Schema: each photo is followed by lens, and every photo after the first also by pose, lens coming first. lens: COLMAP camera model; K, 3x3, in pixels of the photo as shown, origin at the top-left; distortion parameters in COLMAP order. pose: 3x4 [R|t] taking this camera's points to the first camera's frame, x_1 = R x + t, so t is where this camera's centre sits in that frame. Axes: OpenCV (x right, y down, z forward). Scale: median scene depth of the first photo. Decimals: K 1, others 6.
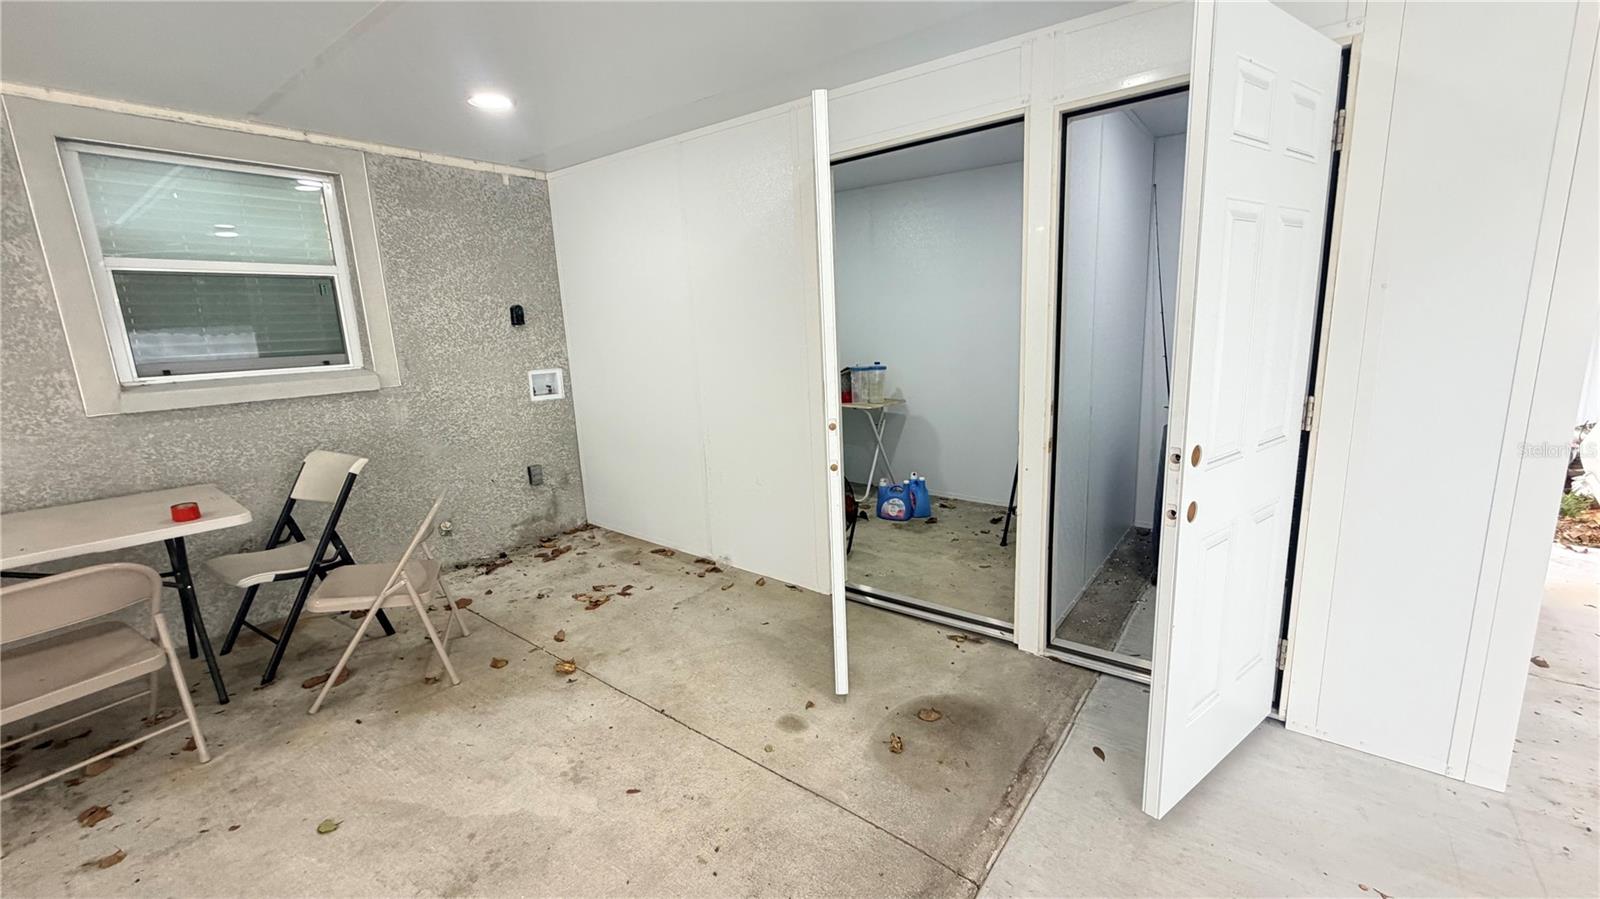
lens RADIAL K [[634.6, 0, 802.0], [0, 634.6, 453.2], [0, 0, 1]] dist [0.001922, -0.000372]
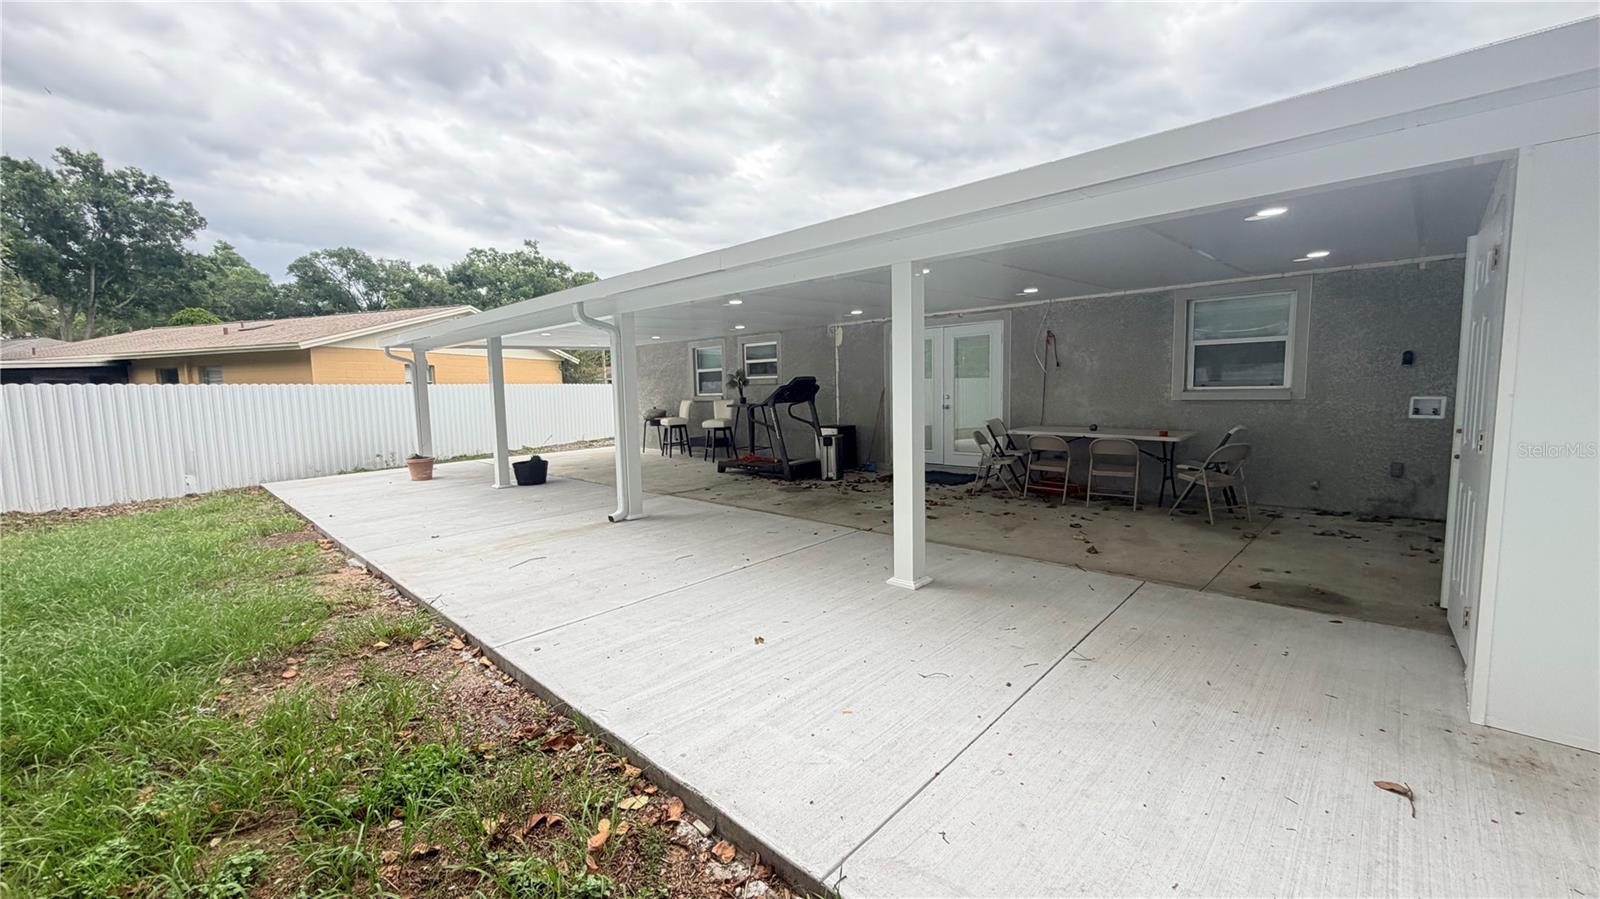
lens RADIAL K [[634.6, 0, 799.3], [0, 634.6, 446.8], [0, 0, 1]] dist [0.001922, -0.000372]
pose [[-0.105316, 0.142446, -0.984184, 1.137517], [-0.168456, 0.972829, 0.158829, -0.016031], [0.980067, 0.182519, -0.078458, -0.205958]]
